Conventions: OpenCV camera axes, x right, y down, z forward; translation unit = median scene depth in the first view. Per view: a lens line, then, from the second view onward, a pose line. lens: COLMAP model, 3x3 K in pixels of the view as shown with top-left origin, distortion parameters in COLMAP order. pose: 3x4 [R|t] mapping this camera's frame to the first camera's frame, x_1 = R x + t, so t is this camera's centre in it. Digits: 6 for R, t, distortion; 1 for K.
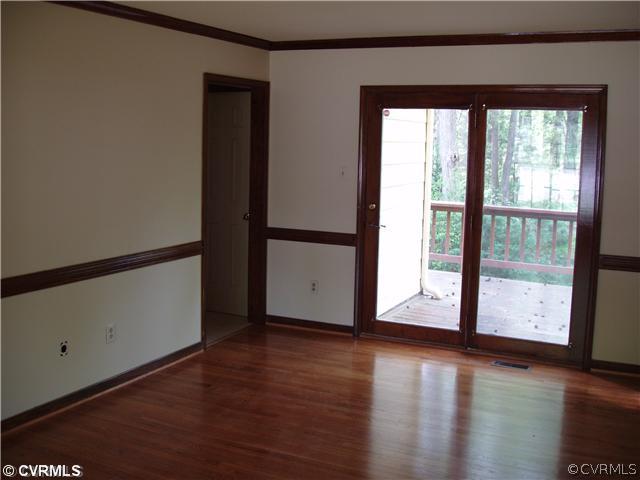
lens RADIAL K [[752.5, 0, 317.4], [0, 752.5, 237.5], [0, 0, 1]] dist [-0.107427, 0.000000]
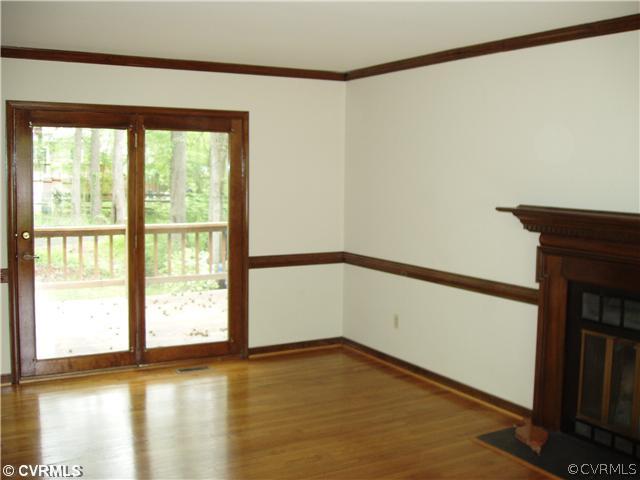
lens RADIAL K [[752.5, 0, 317.1], [0, 752.5, 241.5], [0, 0, 1]] dist [-0.107427, 0.000000]
pose [[0.549215, -0.098159, 0.829896, -0.506355], [0.104807, 0.993327, 0.048130, -0.043401], [-0.829083, 0.060545, 0.555838, 0.240446]]
